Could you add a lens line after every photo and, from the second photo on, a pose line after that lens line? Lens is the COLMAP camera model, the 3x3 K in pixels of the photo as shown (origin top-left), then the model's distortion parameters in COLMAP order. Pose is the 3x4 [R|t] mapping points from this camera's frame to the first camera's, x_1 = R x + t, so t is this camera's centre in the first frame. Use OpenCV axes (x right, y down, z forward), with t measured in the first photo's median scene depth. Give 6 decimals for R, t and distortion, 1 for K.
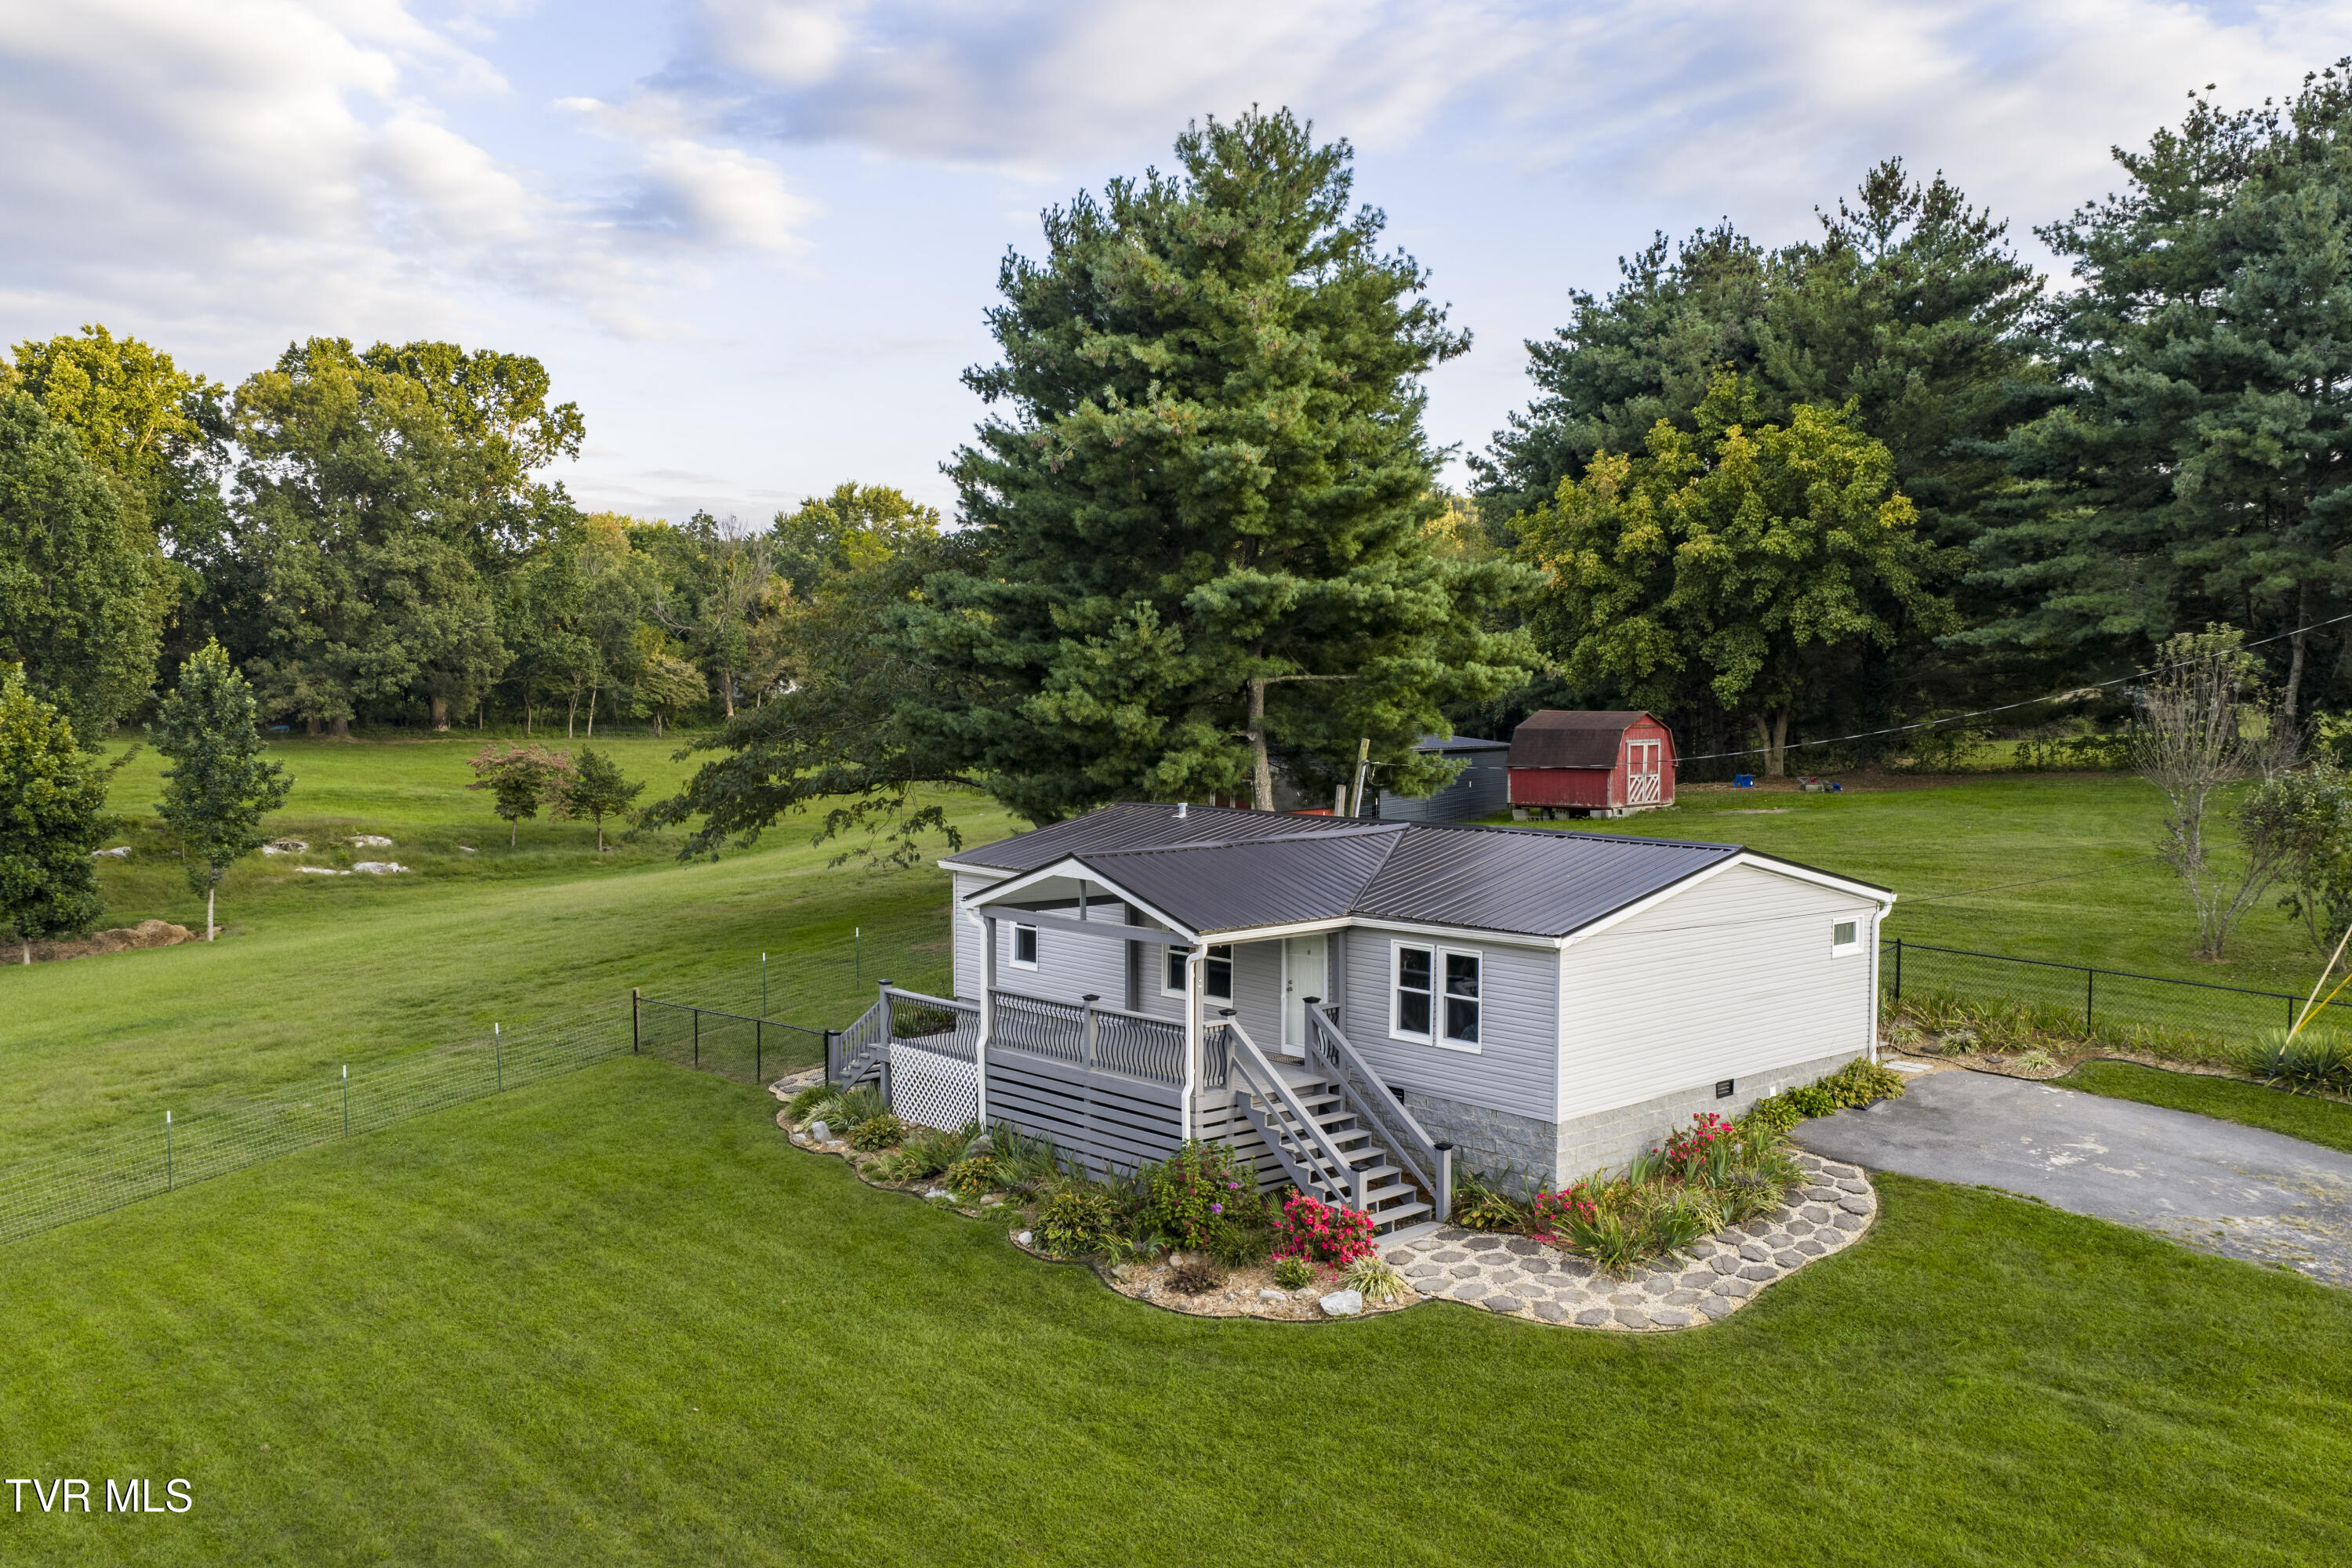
lens RADIAL K [[1940.9, 0, 1176.0], [0, 1940.9, 784.0], [0, 0, 1]] dist [0.011991, -0.013638]
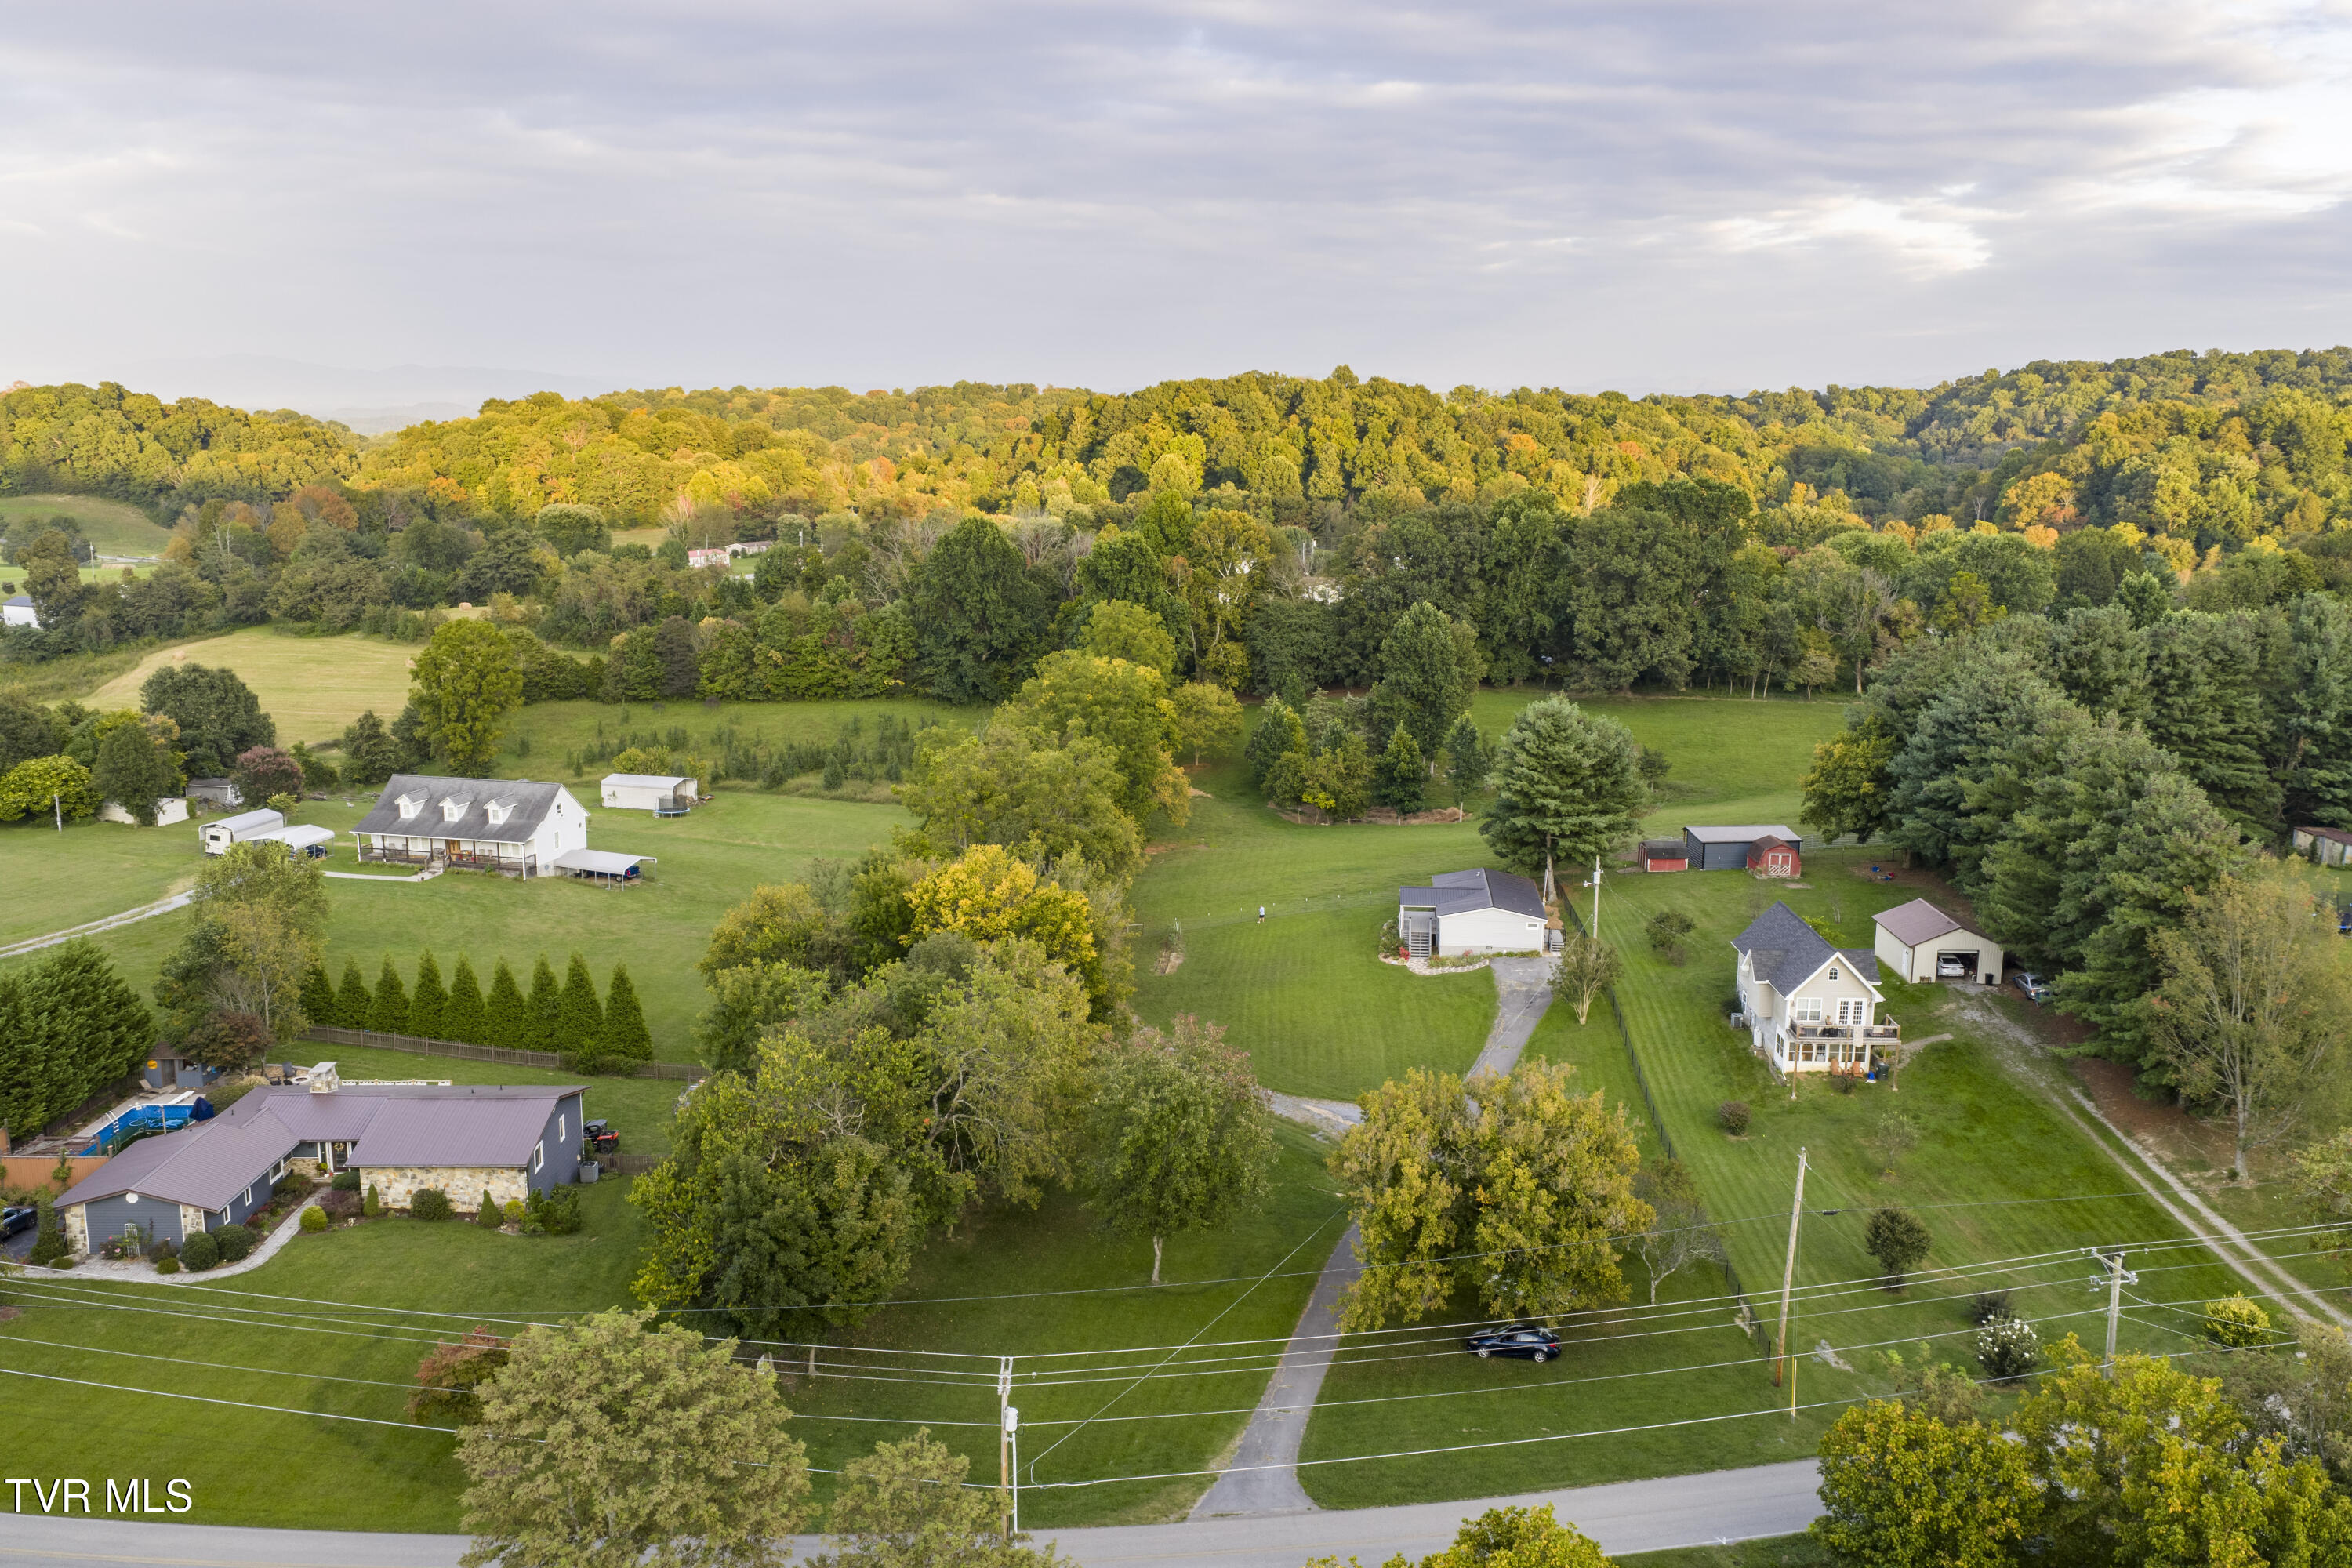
lens RADIAL K [[1940.9, 0, 1176.0], [0, 1940.9, 784.0], [0, 0, 1]] dist [0.011991, -0.013638]
pose [[0.673845, 0.139938, -0.725500, 1.141648], [-0.042068, 0.987575, 0.151415, -0.348565], [0.737674, -0.071510, 0.671359, -1.055377]]
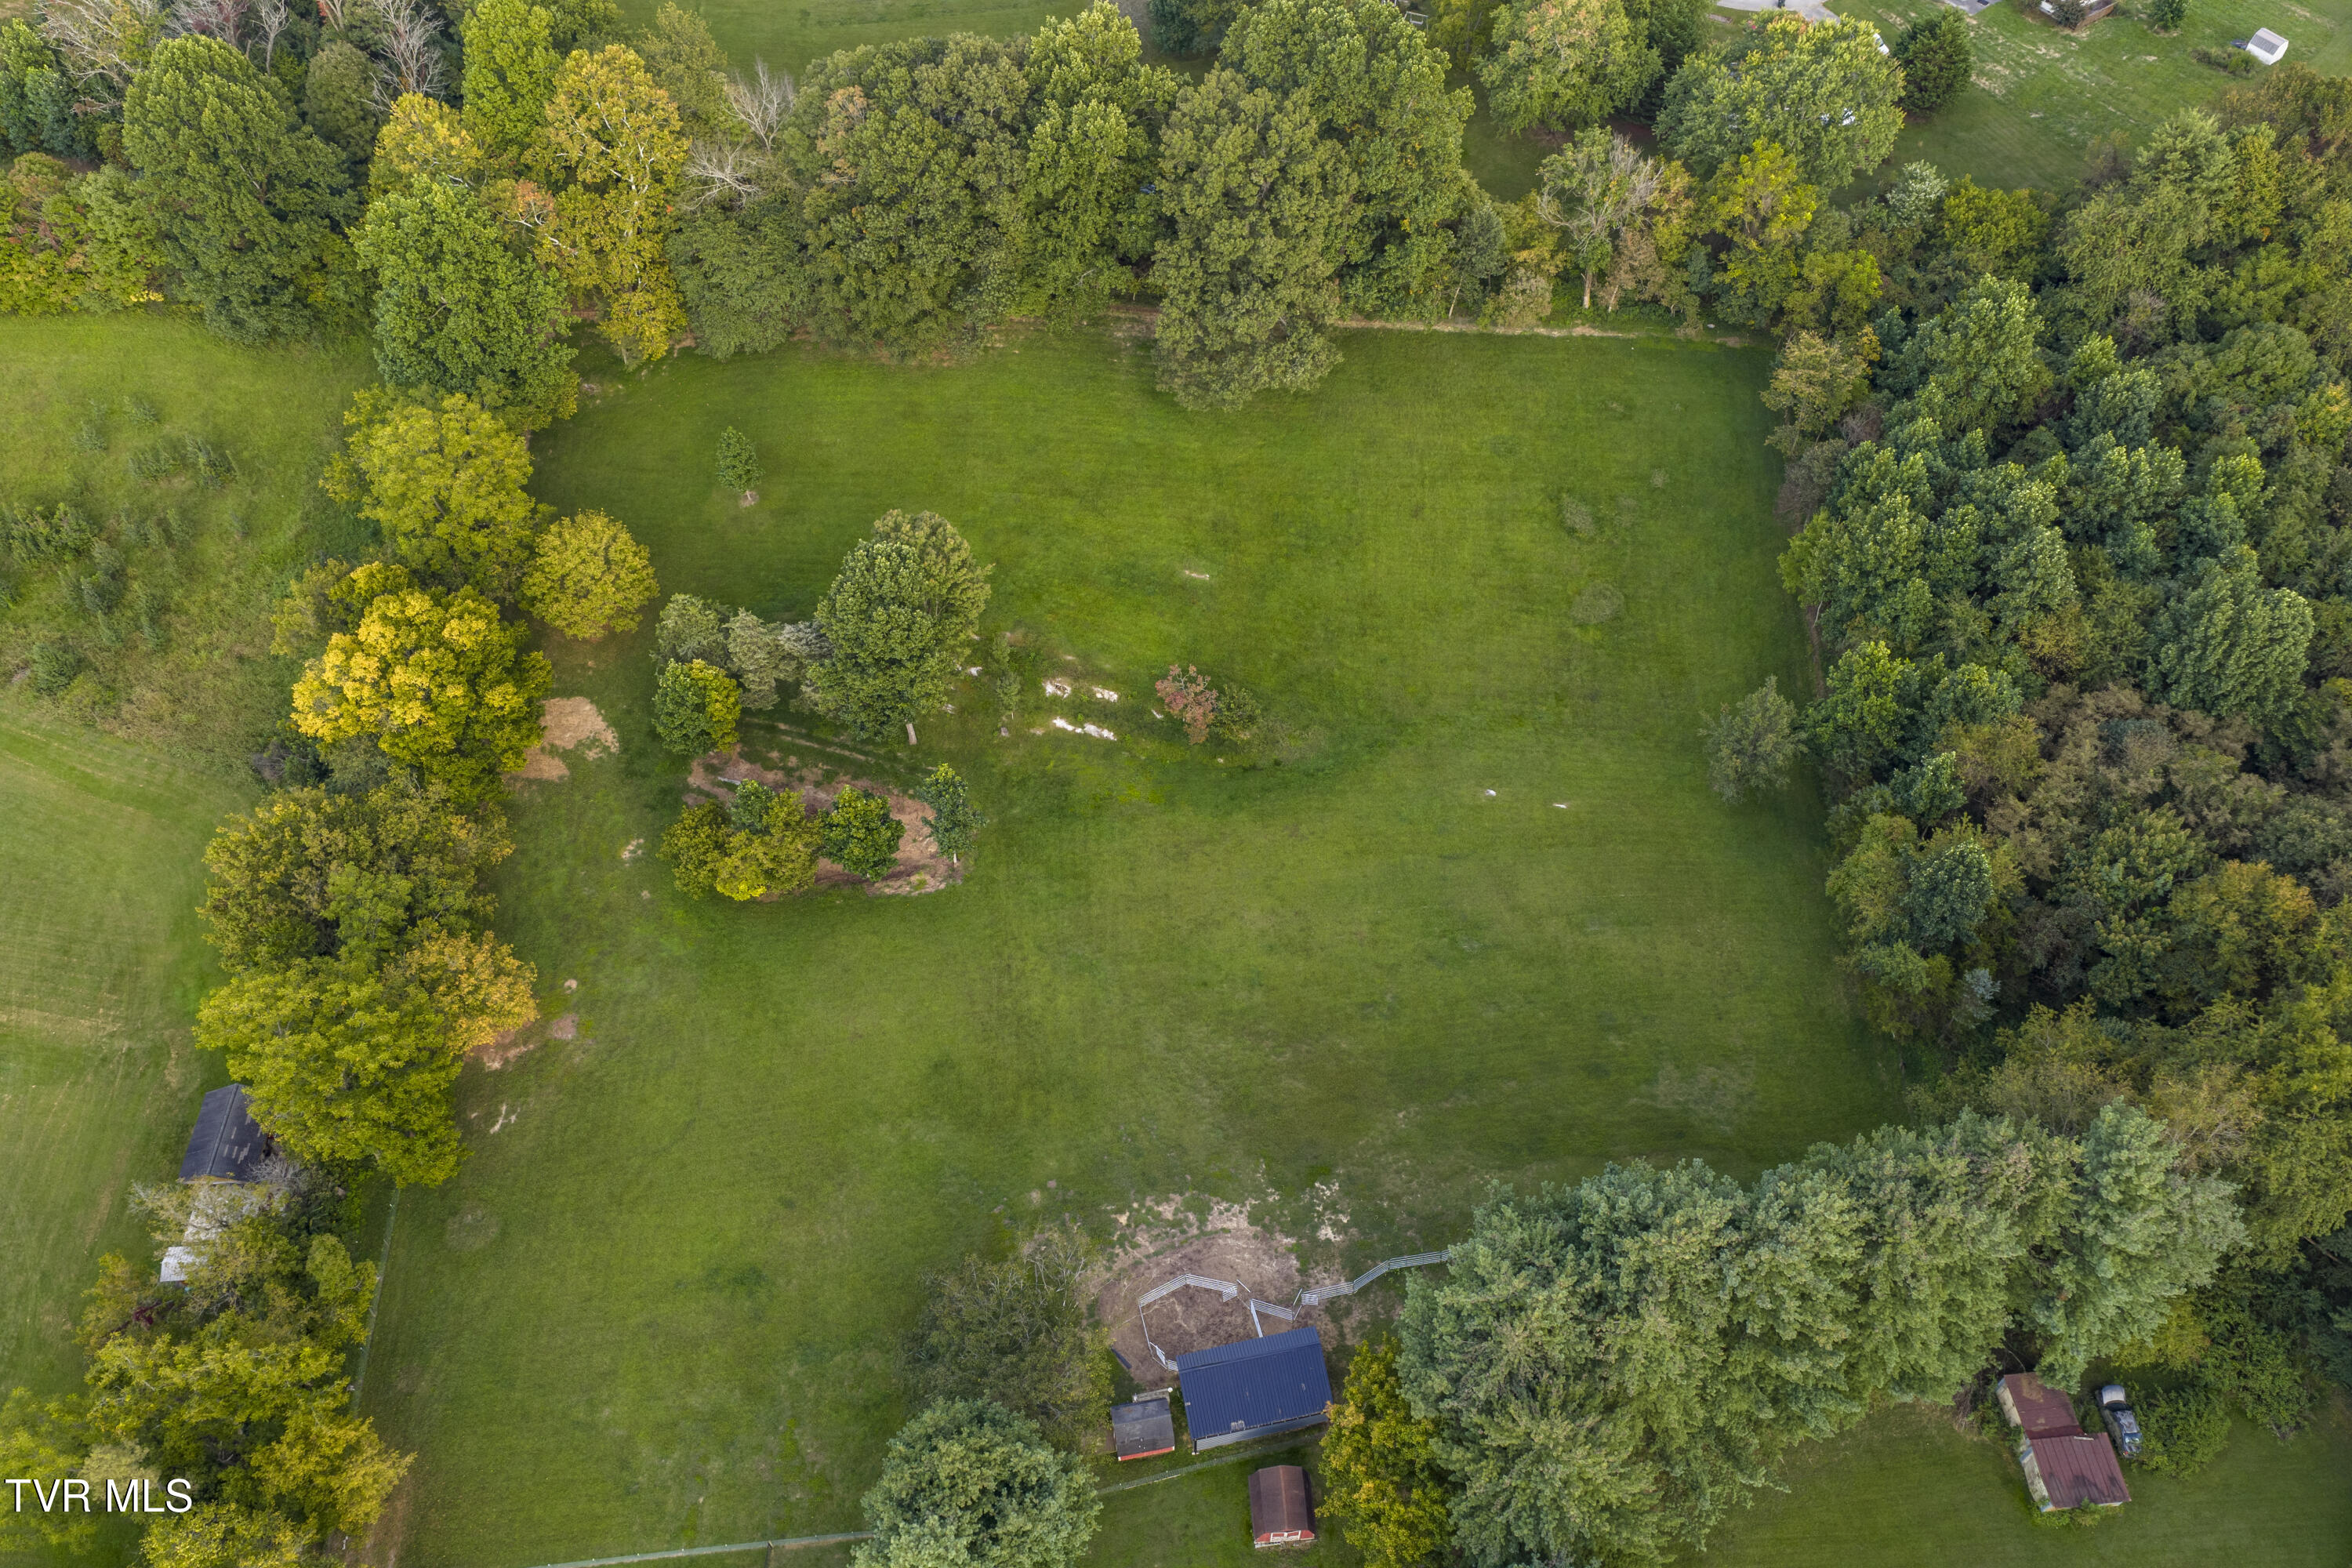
lens RADIAL K [[1940.9, 0, 1176.0], [0, 1940.9, 784.0], [0, 0, 1]] dist [0.011991, -0.013638]
pose [[0.749336, 0.531825, -0.394535, 0.363255], [-0.038887, 0.630116, 0.775527, -1.398453], [0.661047, -0.565788, 0.492850, 0.241887]]
